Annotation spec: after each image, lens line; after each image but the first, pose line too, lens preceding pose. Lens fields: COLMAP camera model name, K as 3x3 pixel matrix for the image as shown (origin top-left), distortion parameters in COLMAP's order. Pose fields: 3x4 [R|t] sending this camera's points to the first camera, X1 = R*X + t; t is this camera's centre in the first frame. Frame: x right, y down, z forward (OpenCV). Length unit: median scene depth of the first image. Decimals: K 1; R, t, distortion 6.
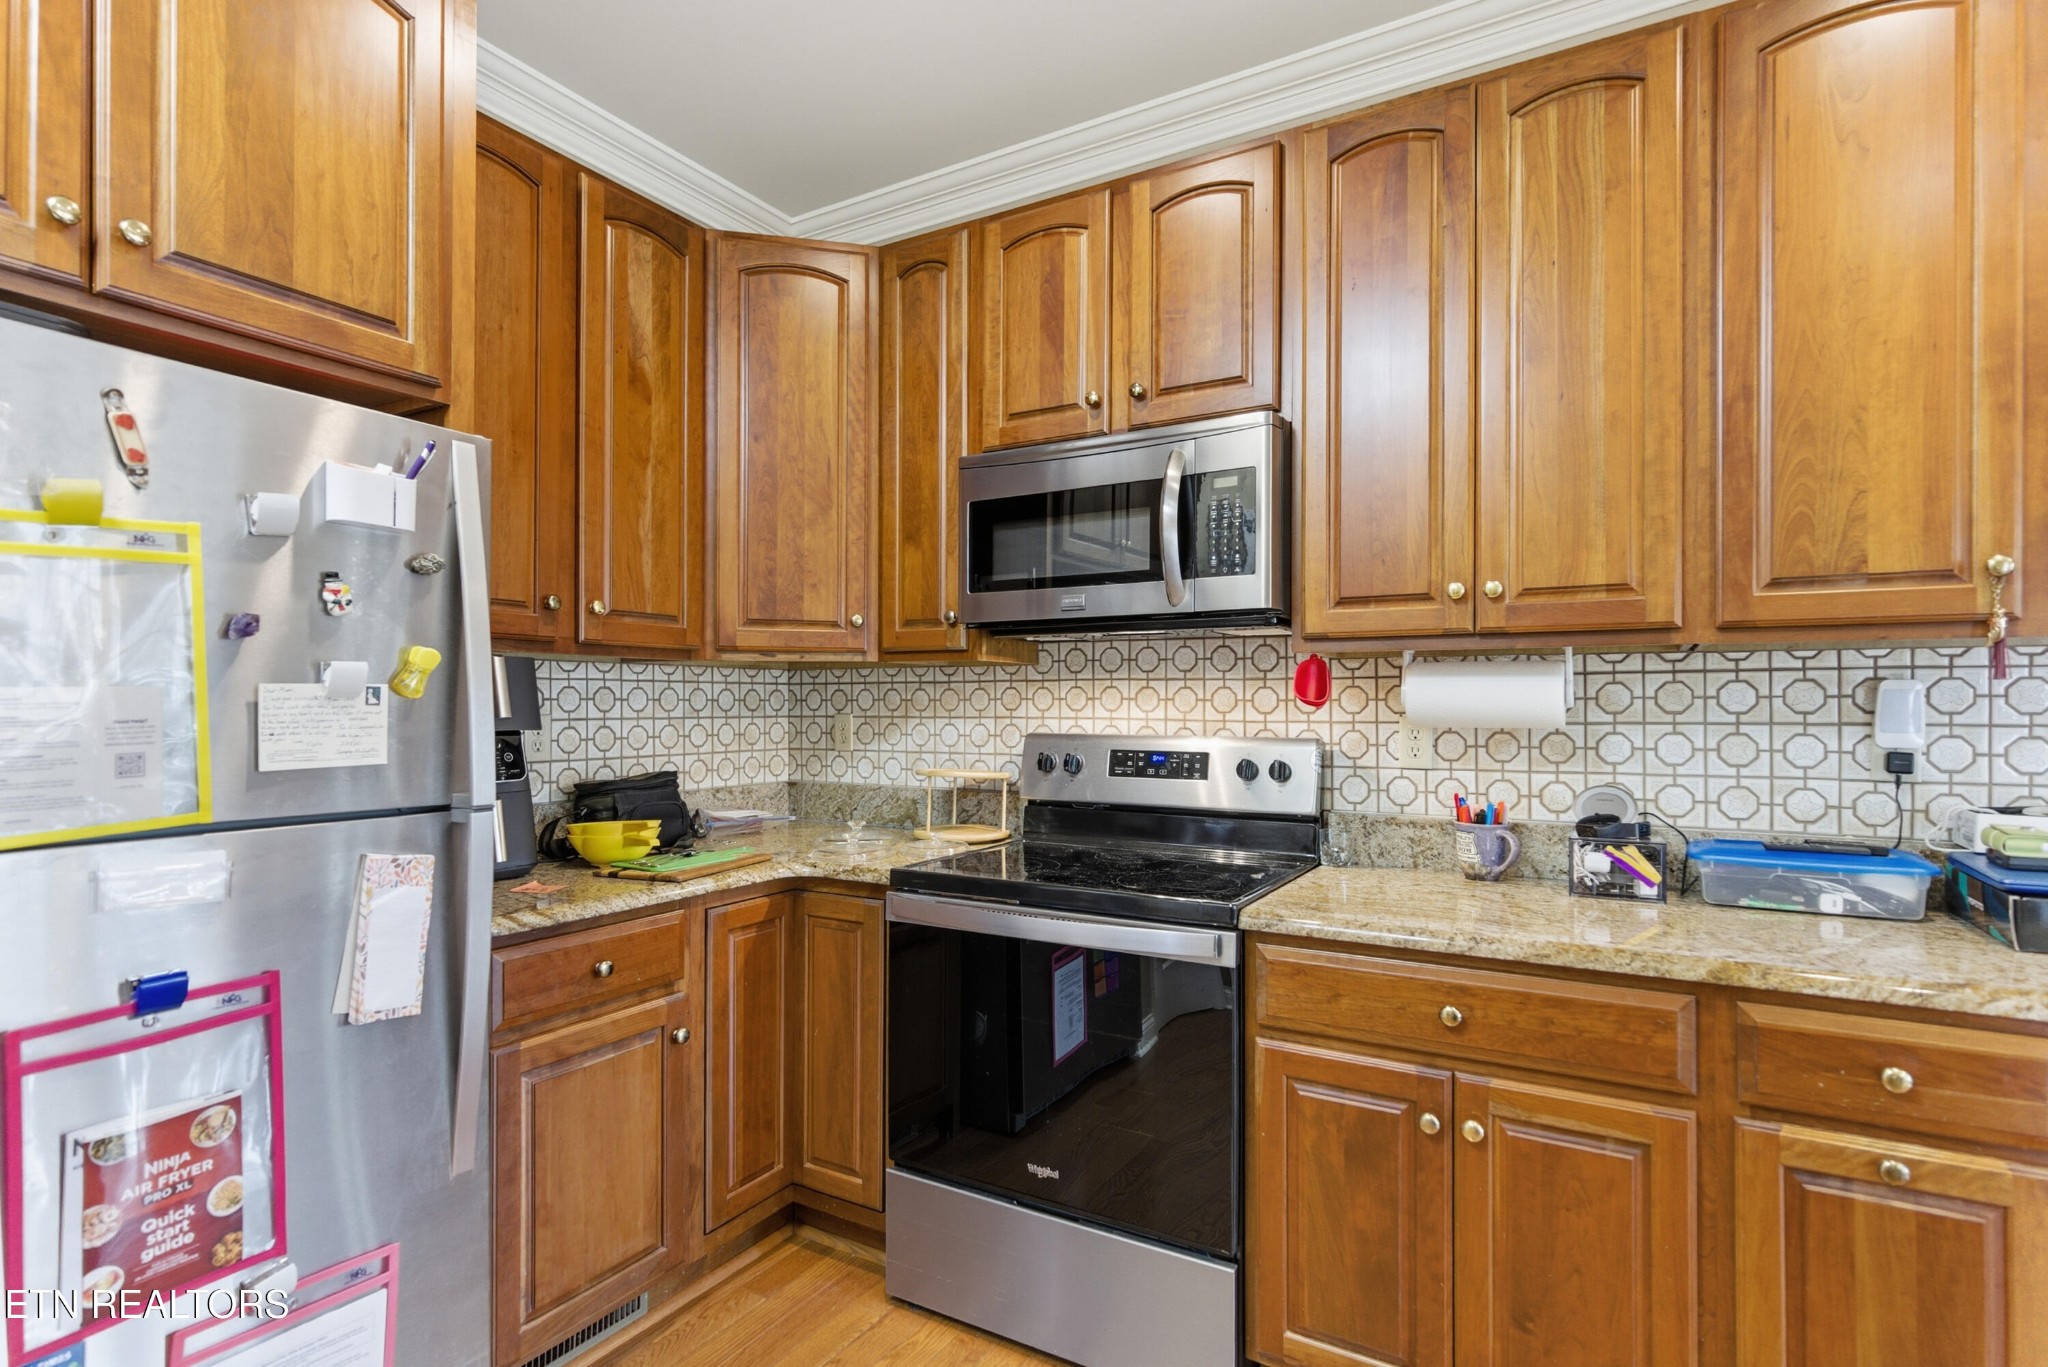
lens RADIAL K [[994.5, 0, 1031.0], [0, 994.5, 698.9], [0, 0, 1]] dist [-0.003243, -0.000197]
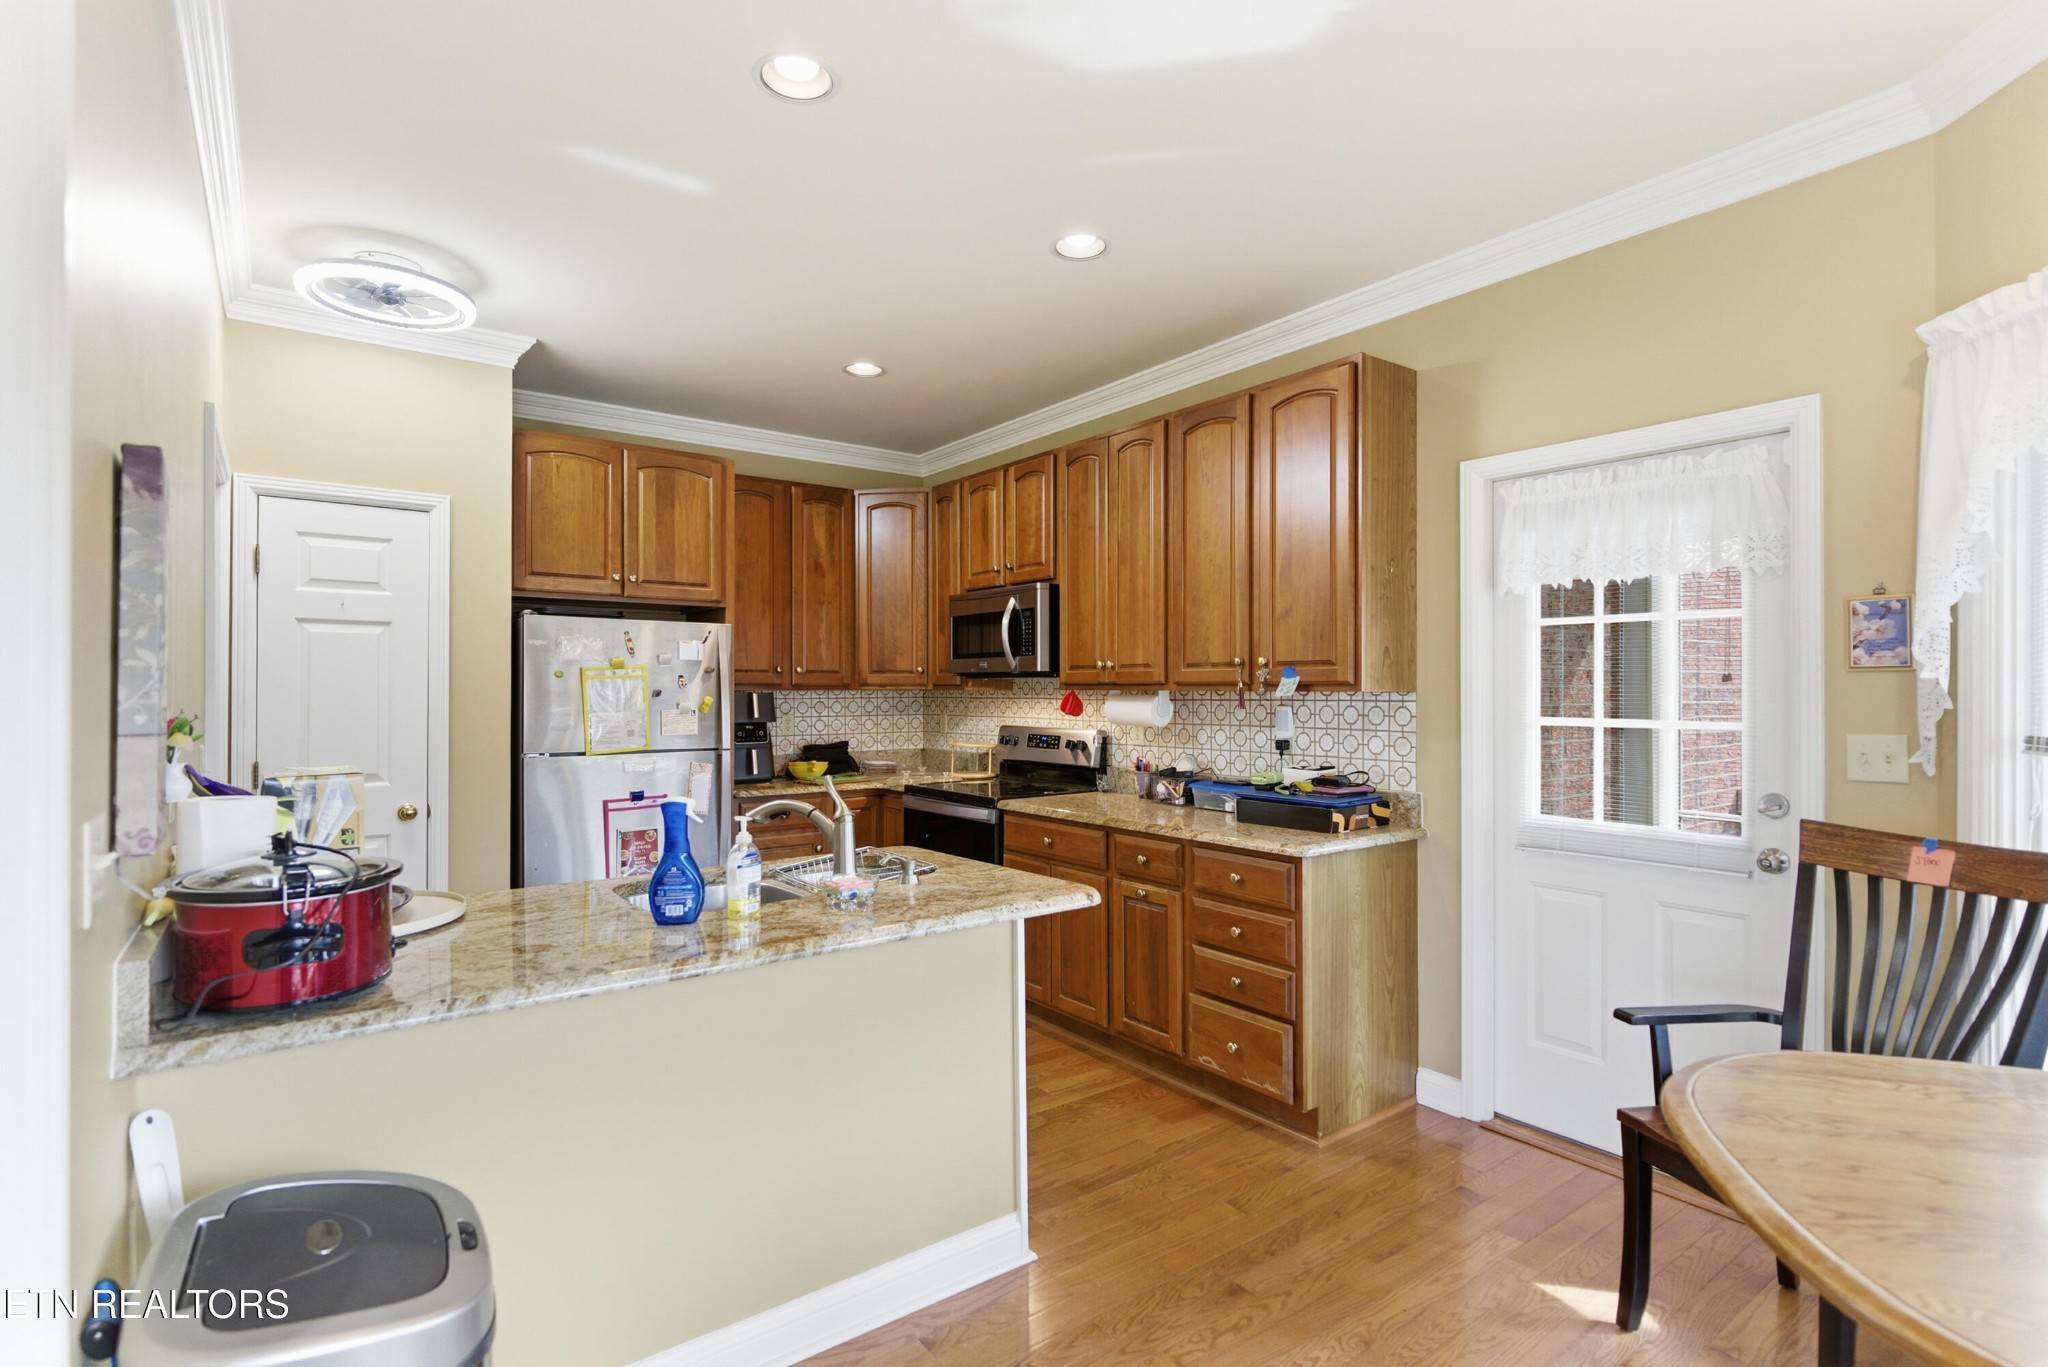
lens RADIAL K [[908.3, 0, 1022.7], [0, 908.3, 686.6], [0, 0, 1]] dist [0.001191, 0.000012]
pose [[0.929491, -0.004599, -0.368817, 0.831674], [0.004290, 0.999989, -0.001658, -0.046446], [0.368820, -0.000041, 0.929501, -0.786787]]
